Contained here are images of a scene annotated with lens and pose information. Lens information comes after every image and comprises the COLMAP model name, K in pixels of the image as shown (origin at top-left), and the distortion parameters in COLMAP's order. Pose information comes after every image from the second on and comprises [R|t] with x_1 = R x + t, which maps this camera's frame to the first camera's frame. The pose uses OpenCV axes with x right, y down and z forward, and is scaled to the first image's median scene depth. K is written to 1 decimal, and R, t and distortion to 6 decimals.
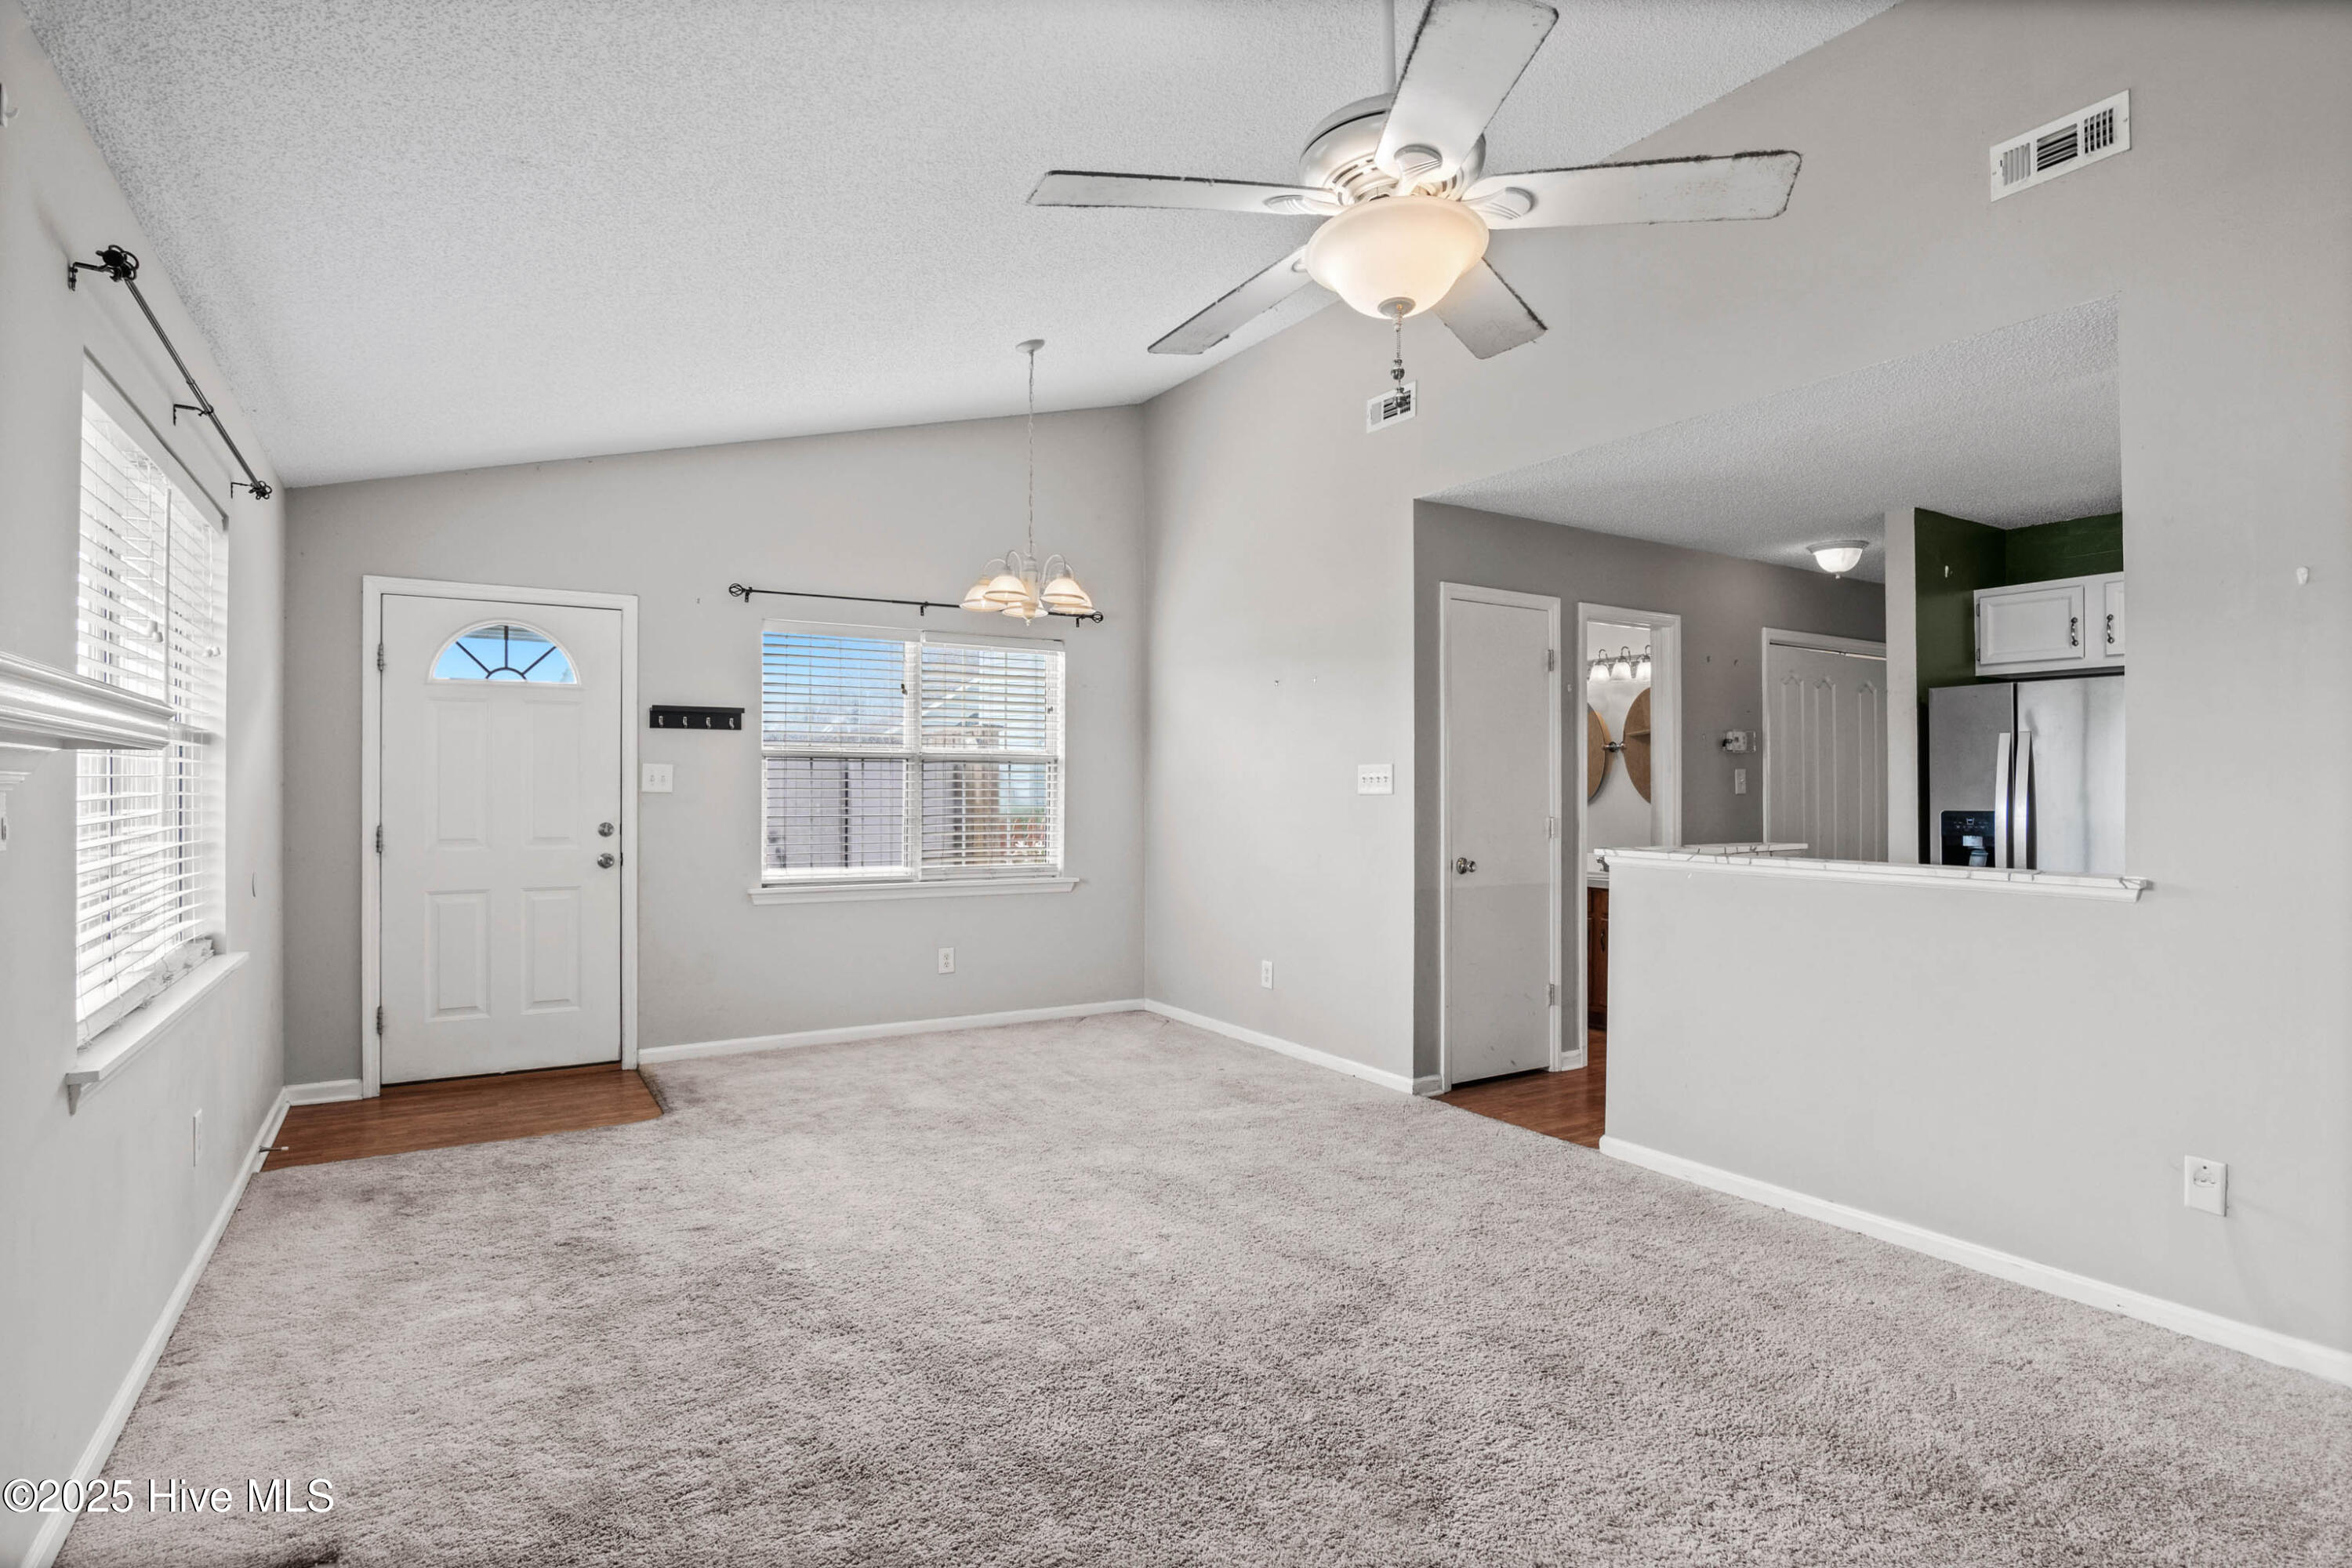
lens RADIAL K [[1175.4, 0, 1177.7], [0, 1175.4, 779.7], [0, 0, 1]] dist [-0.025869, 0.000109]
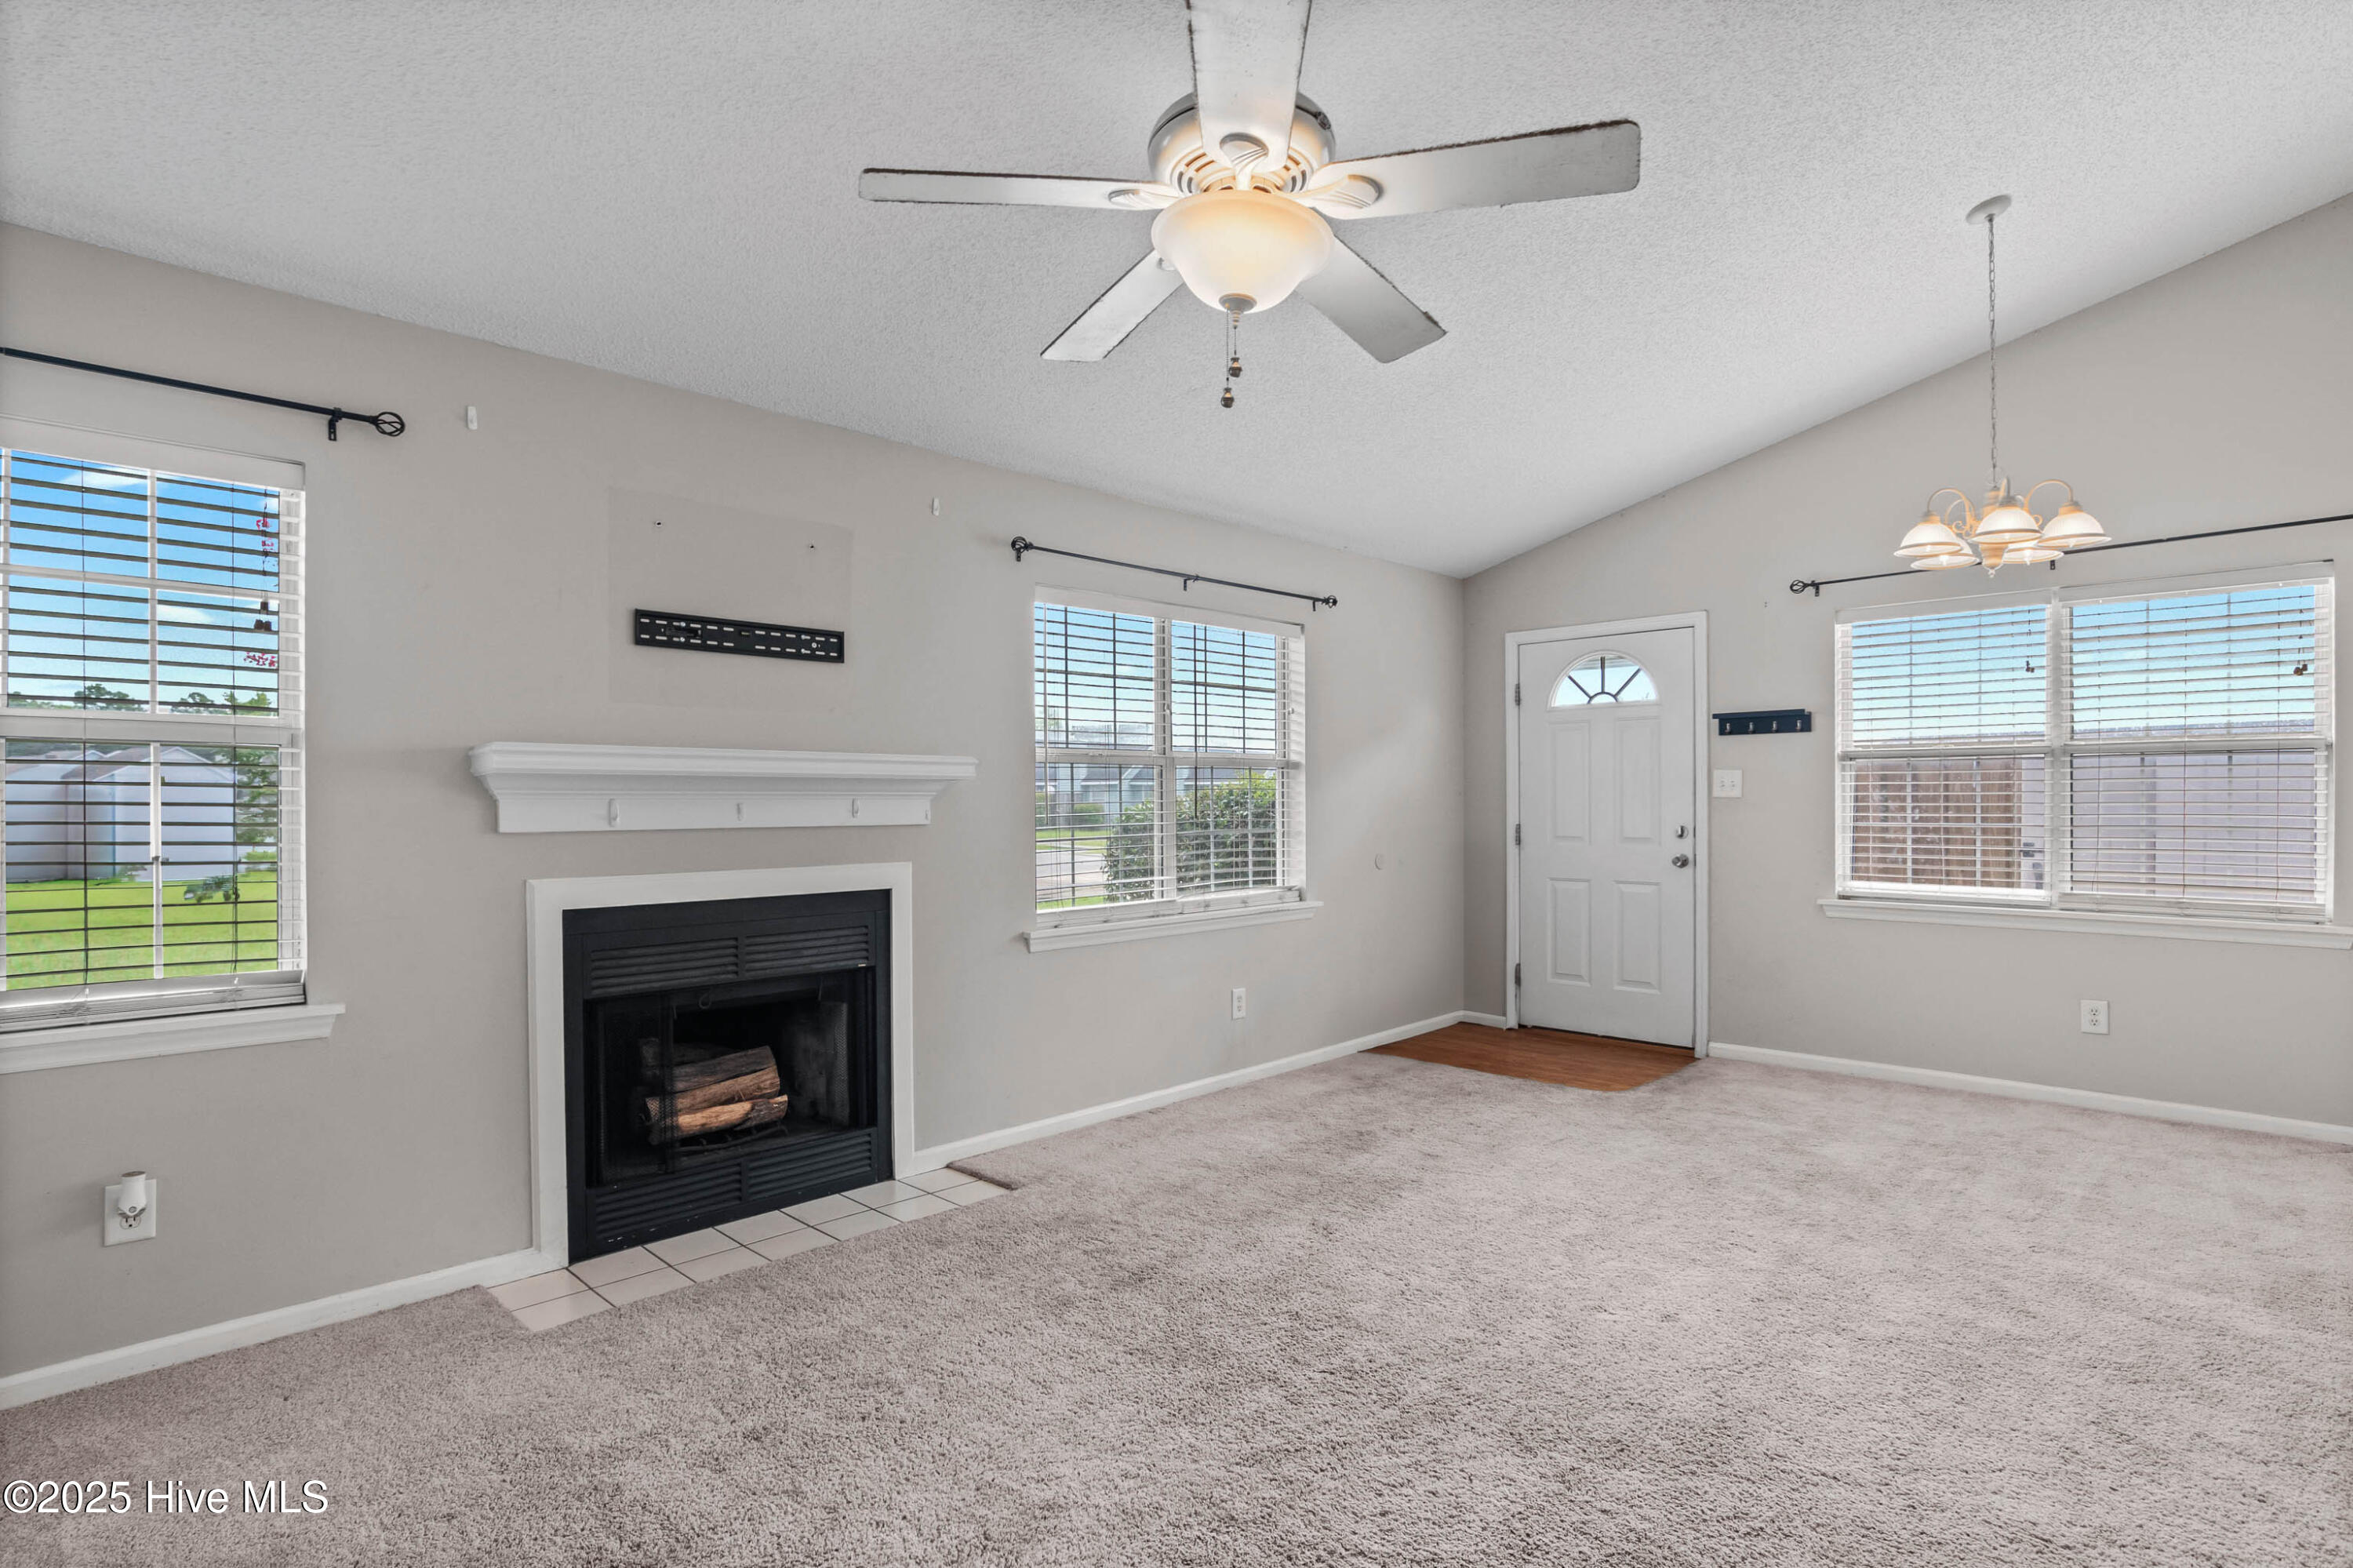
lens RADIAL K [[1187.4, 0, 1177.4], [0, 1187.4, 795.4], [0, 0, 1]] dist [-0.024684, 0.000641]
pose [[0.238904, -0.004712, -0.971032, 0.530648], [0.013820, 0.999903, -0.001452, 0.004464], [0.970945, -0.013073, 0.238946, 0.326633]]
